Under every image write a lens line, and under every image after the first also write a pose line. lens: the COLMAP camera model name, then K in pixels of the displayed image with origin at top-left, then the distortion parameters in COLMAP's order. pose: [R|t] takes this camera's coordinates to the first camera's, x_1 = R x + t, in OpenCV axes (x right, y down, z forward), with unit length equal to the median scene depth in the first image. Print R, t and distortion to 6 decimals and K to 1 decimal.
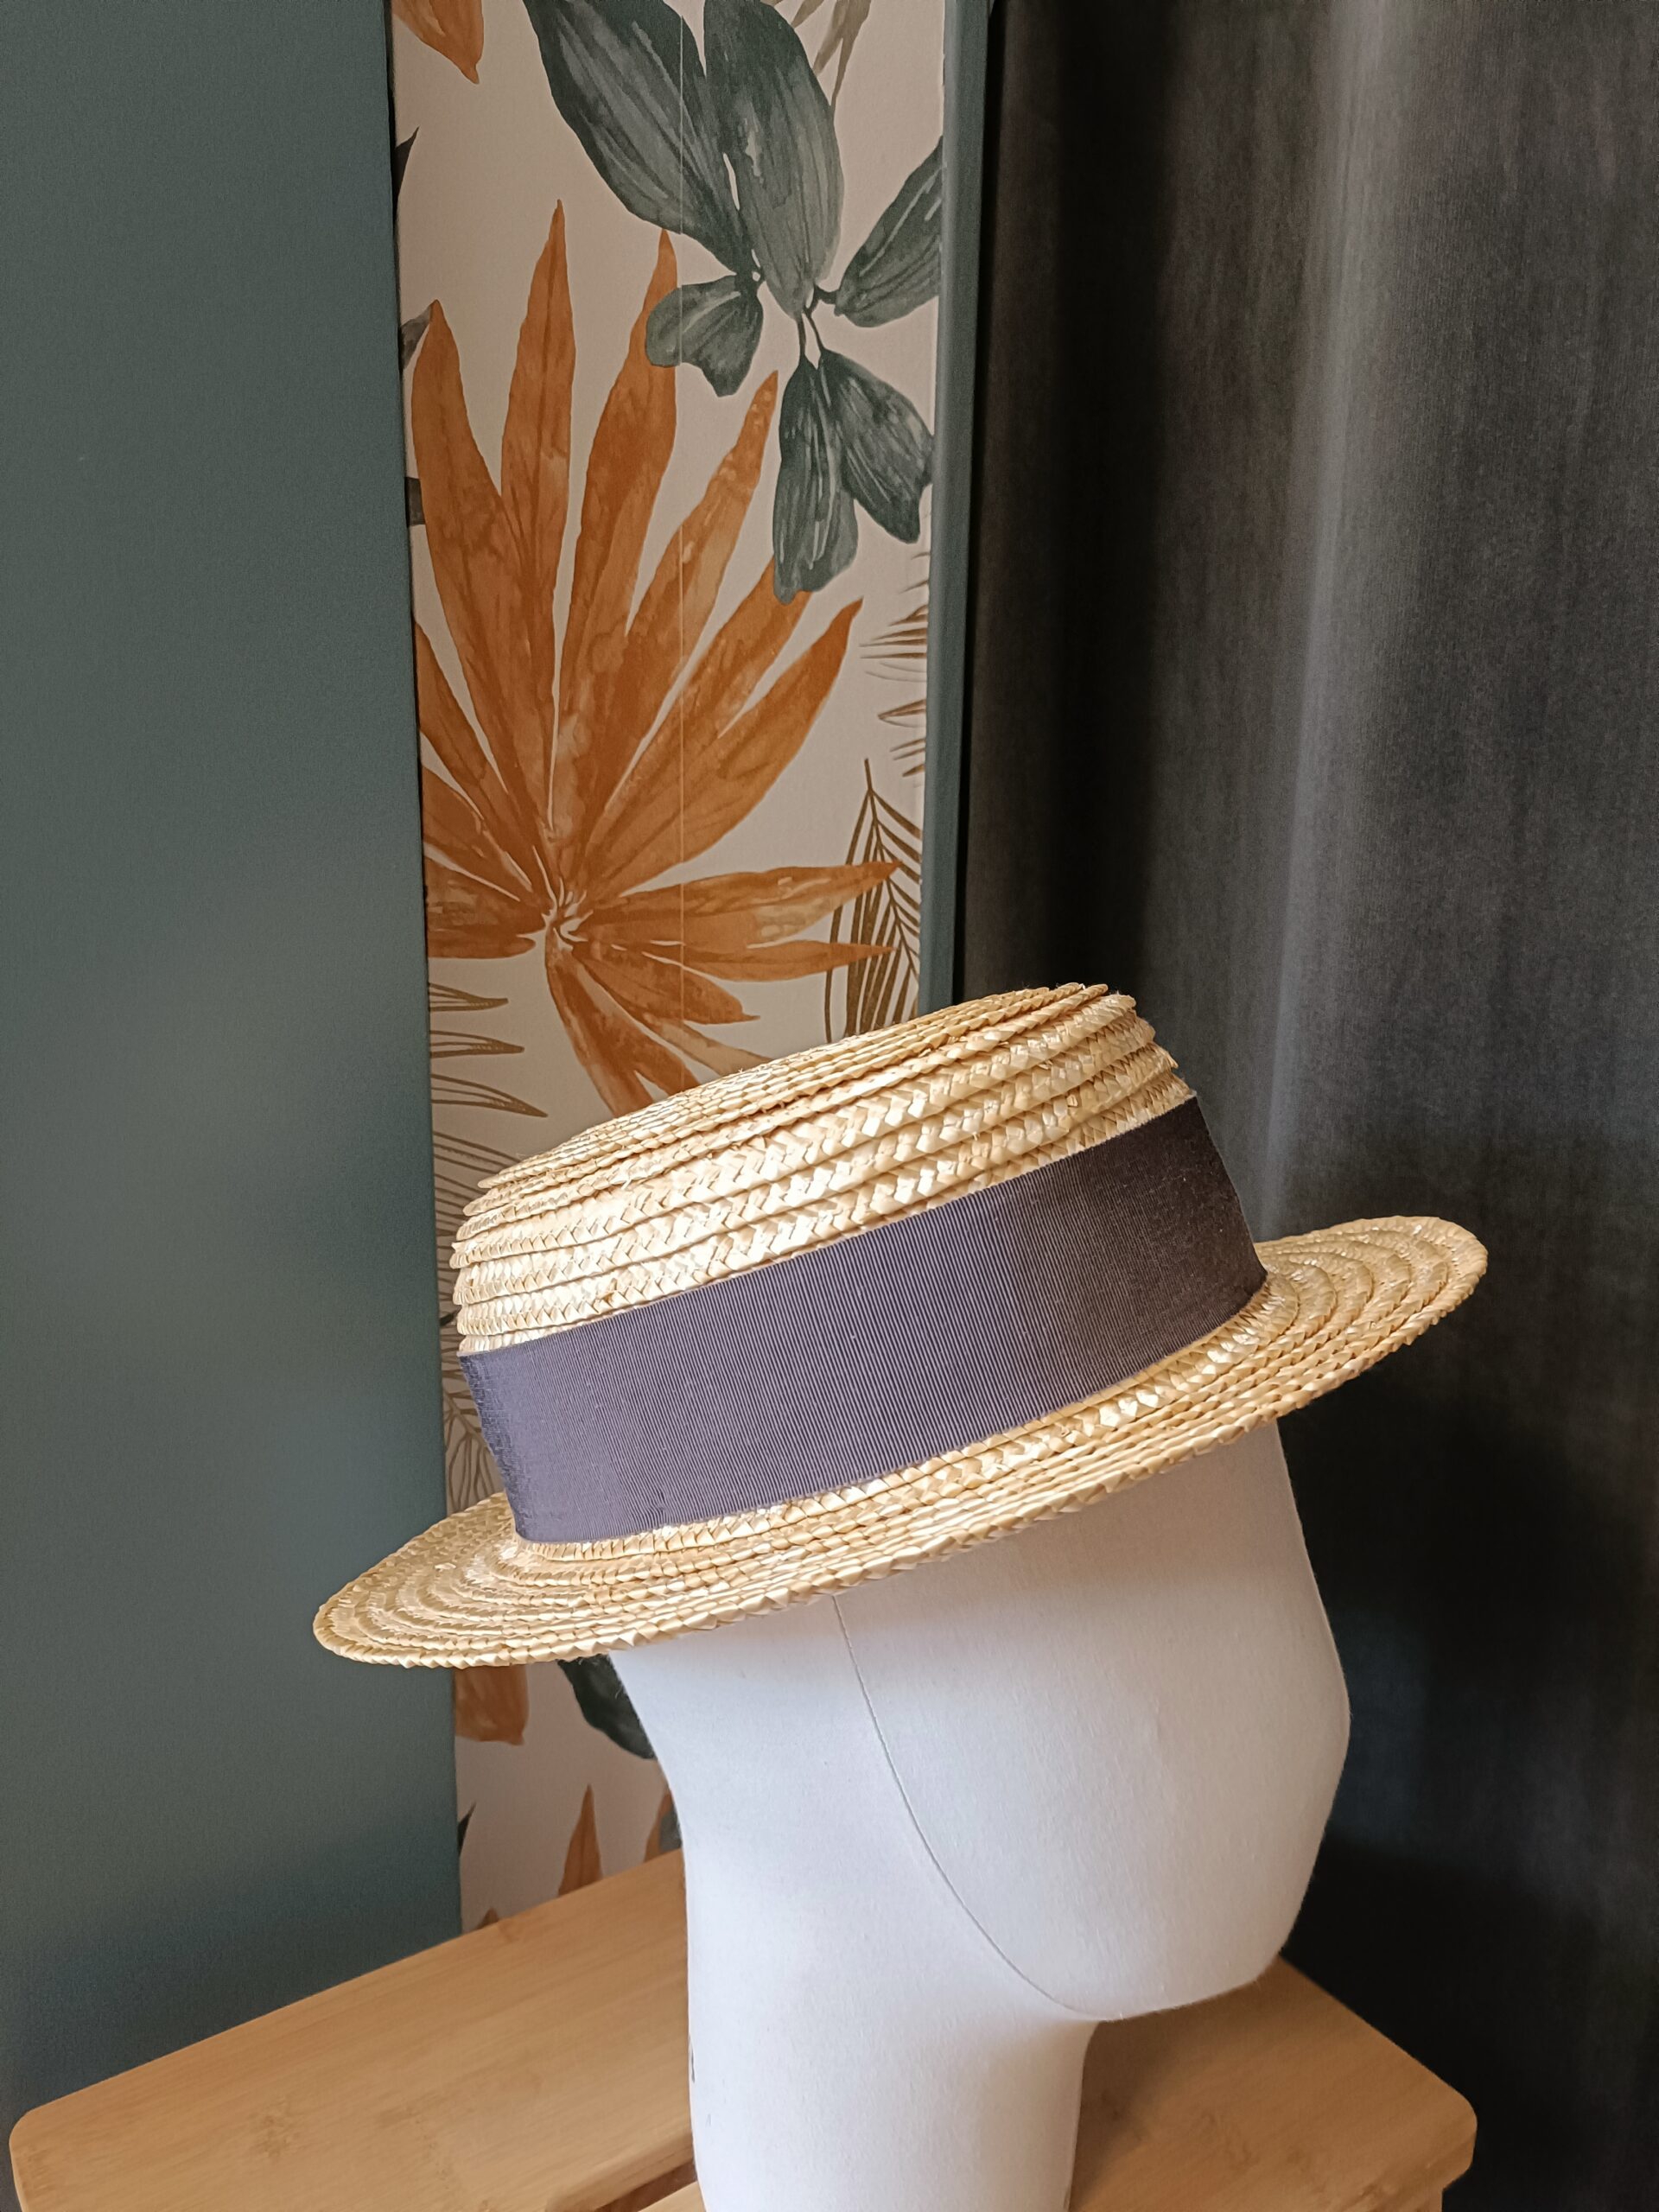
lens RADIAL K [[1648.3, 0, 844.4], [0, 1648.3, 1112.5], [0, 0, 1]] dist [0.056657, -0.084075]
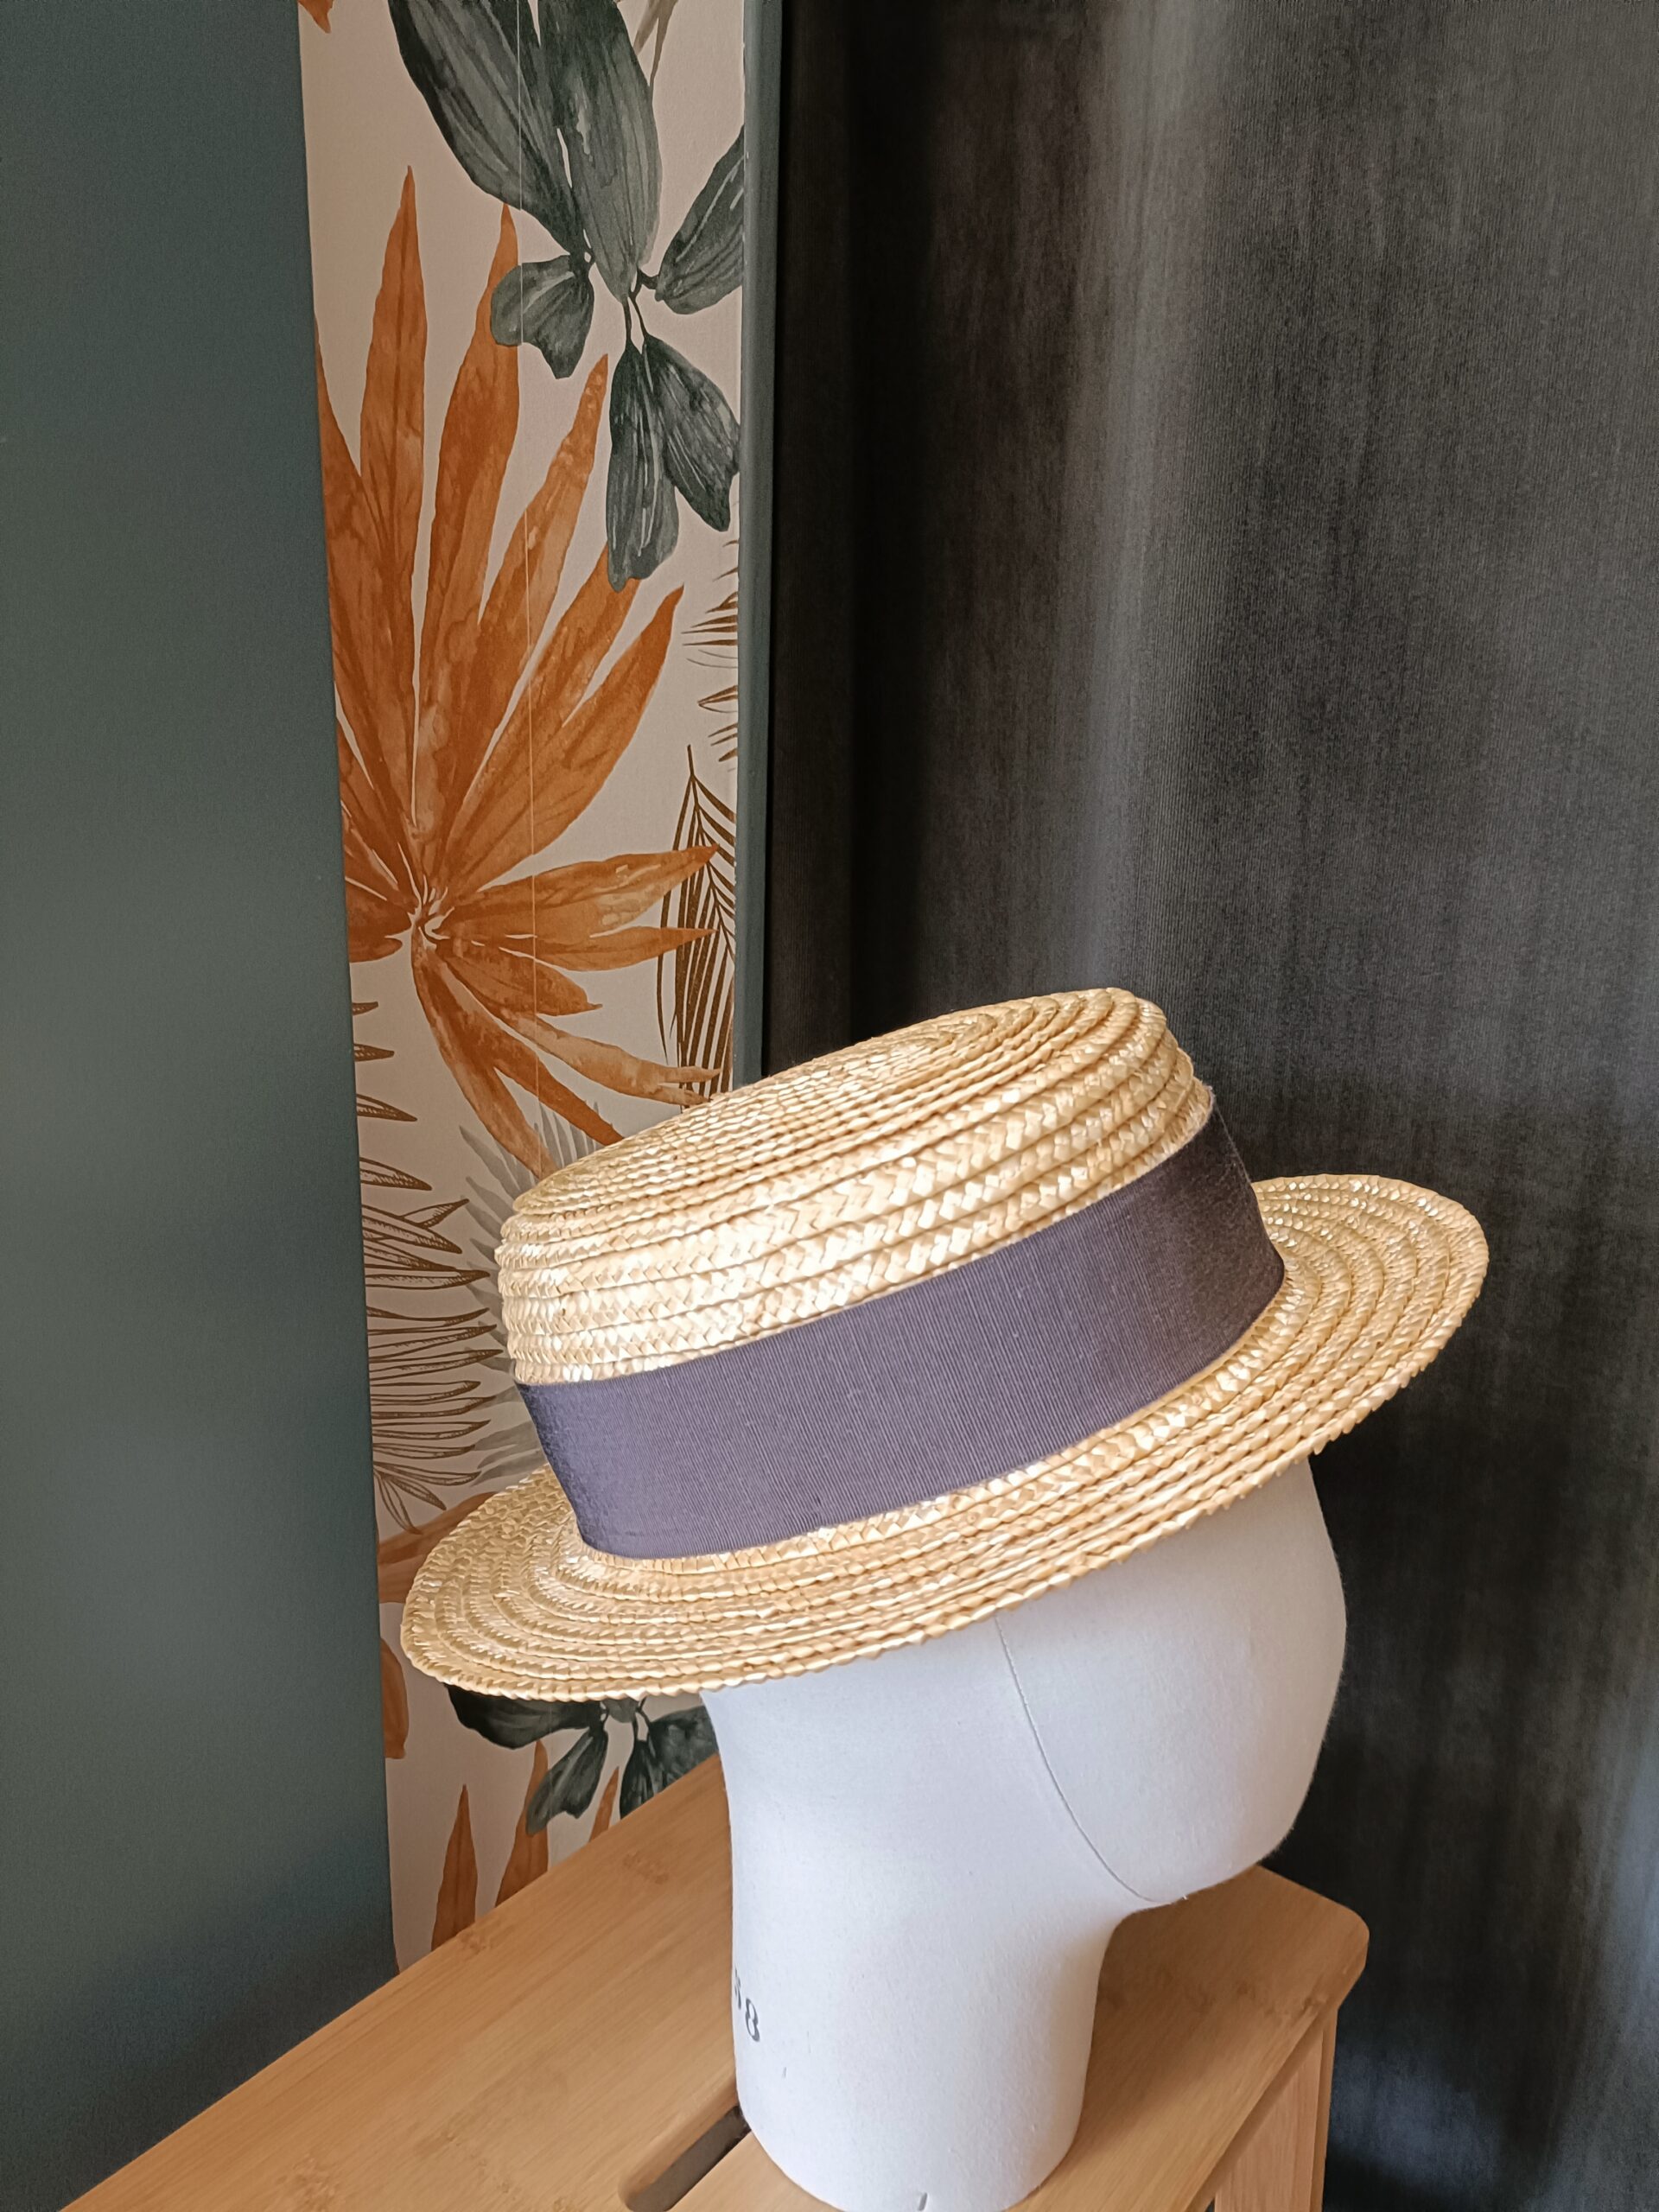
lens RADIAL K [[1648.3, 0, 837.2], [0, 1648.3, 1110.6], [0, 0, 1]] dist [0.056657, -0.084075]
pose [[0.954299, -0.062652, 0.292212, -0.226581], [0.050464, 0.997520, 0.049073, -0.038820], [-0.294562, -0.032084, 0.955094, -0.000393]]
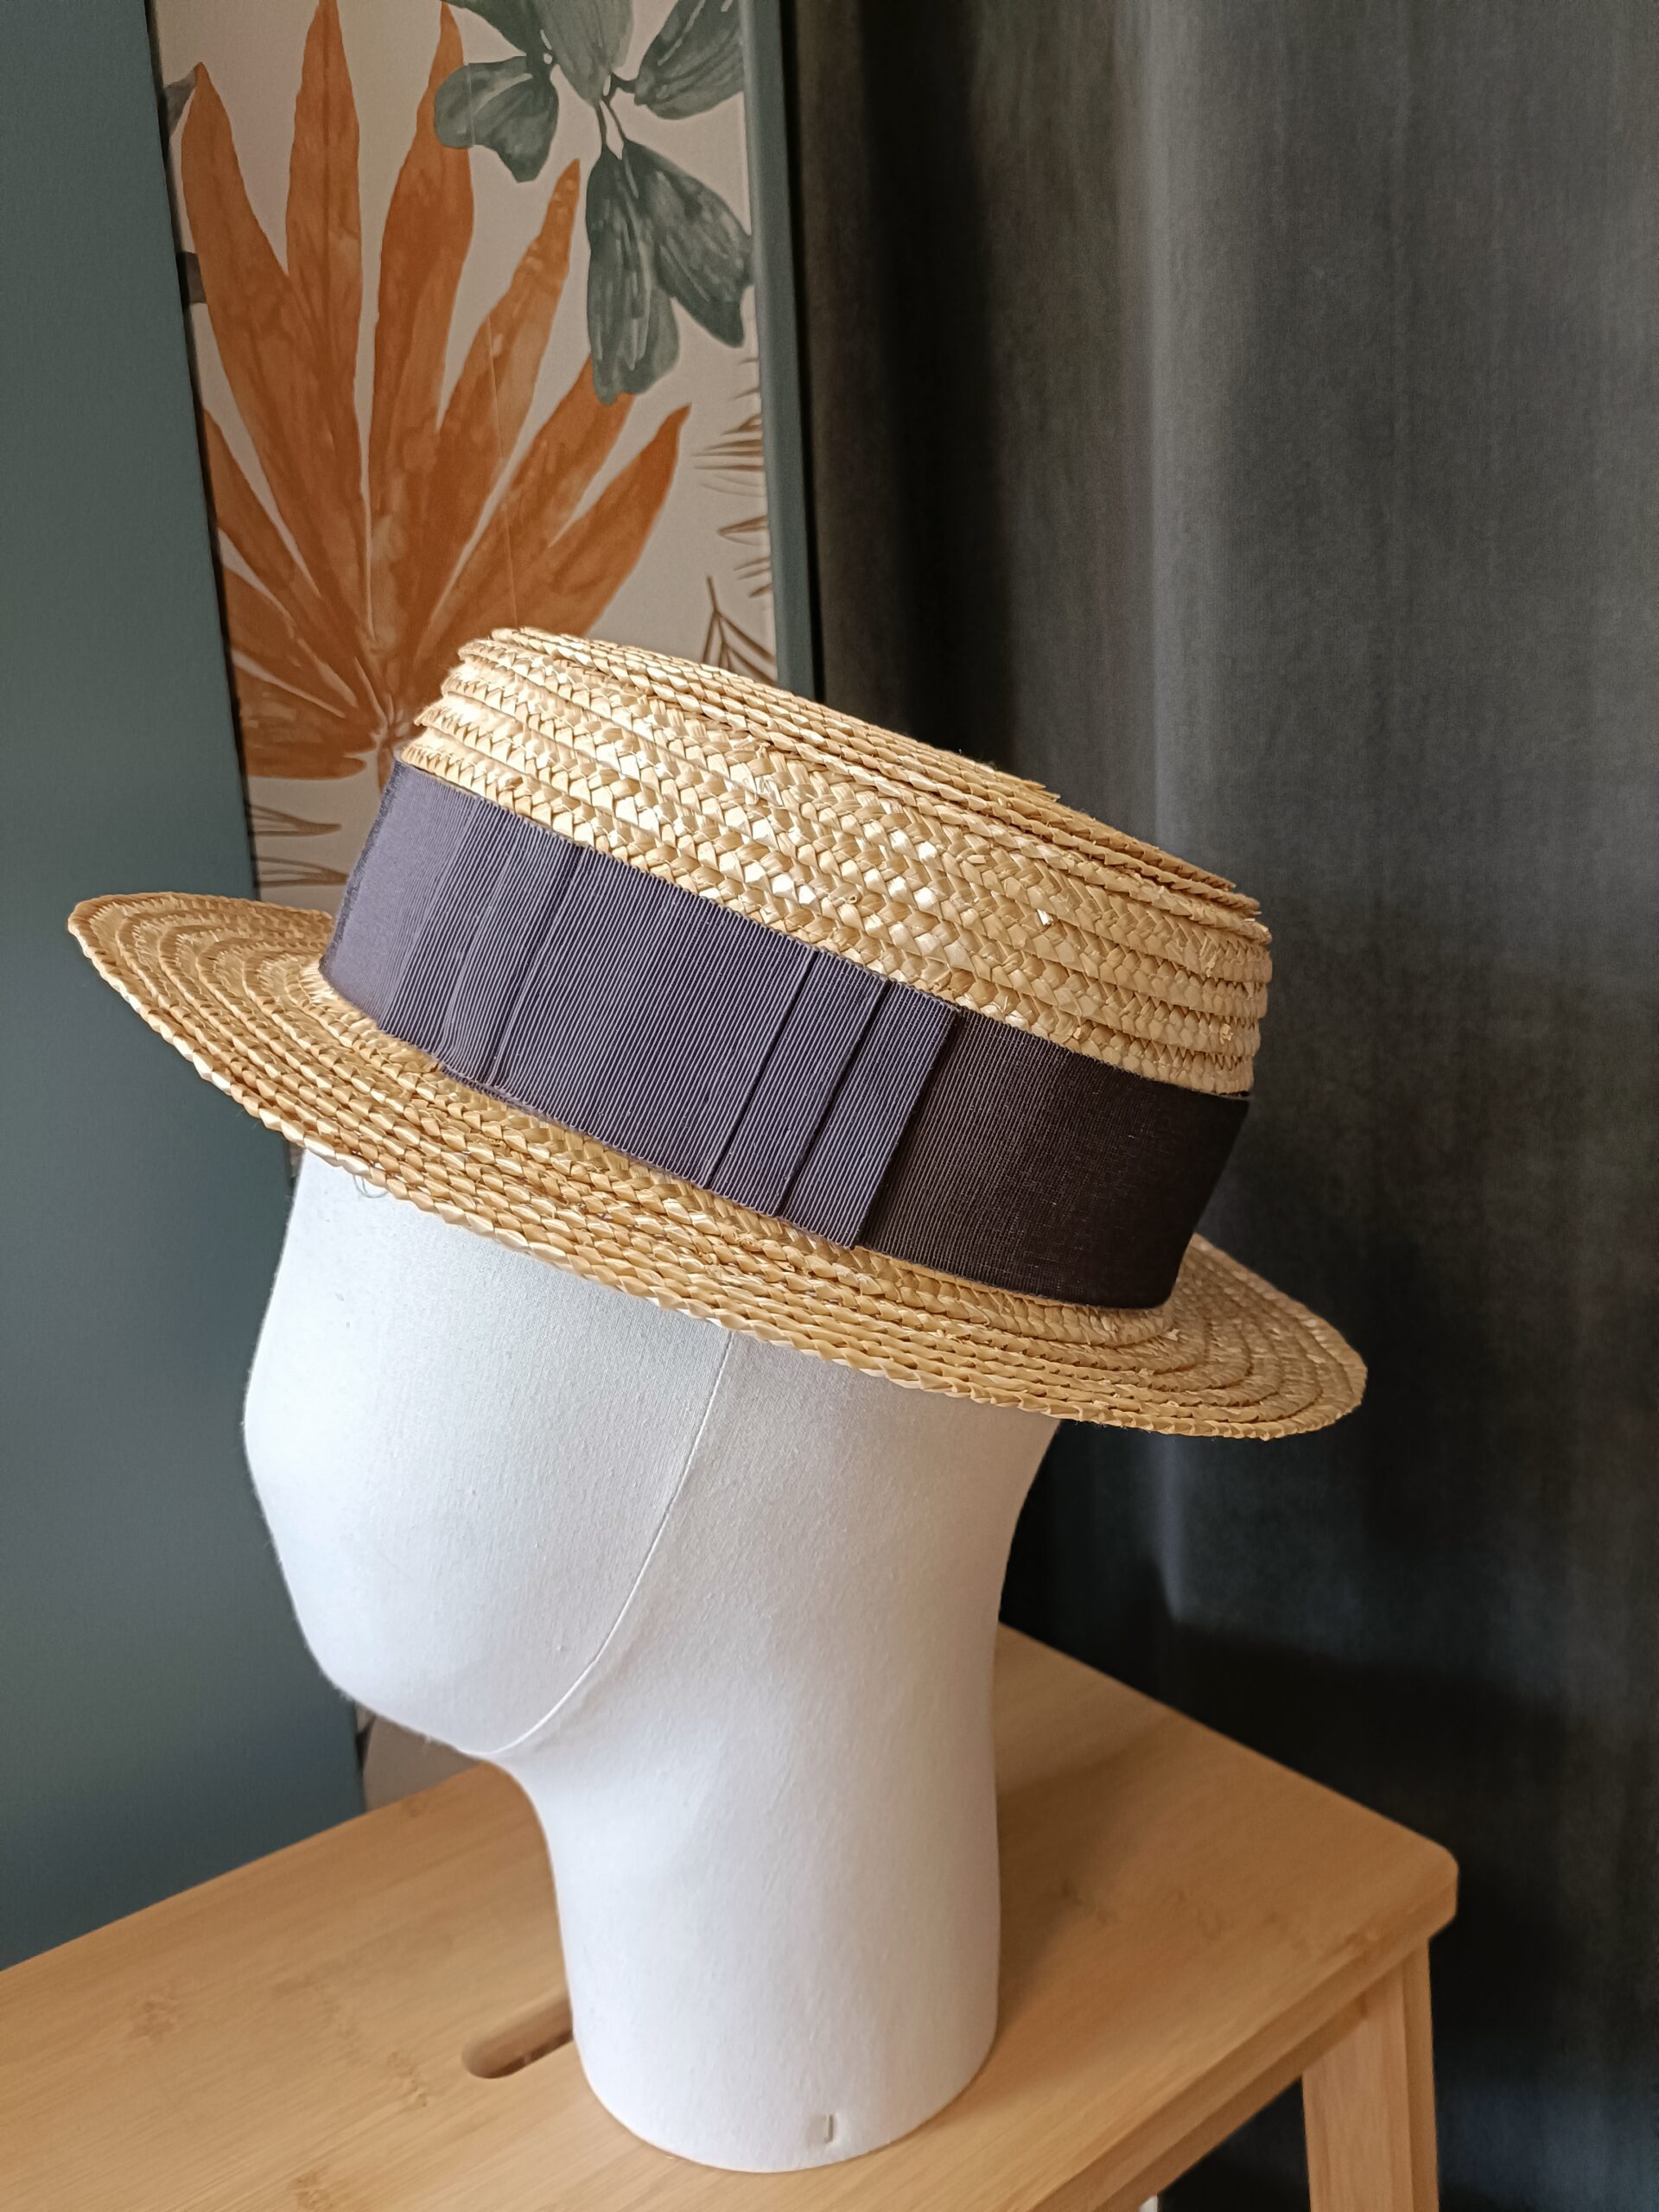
lens RADIAL K [[1648.3, 0, 850.3], [0, 1648.3, 1122.4], [0, 0, 1]] dist [0.056657, -0.084075]
pose [[0.994835, -0.082384, 0.059296, 0.012631], [0.084071, 0.996106, -0.026535, 0.142835], [-0.056879, 0.031383, 0.997888, 0.055042]]
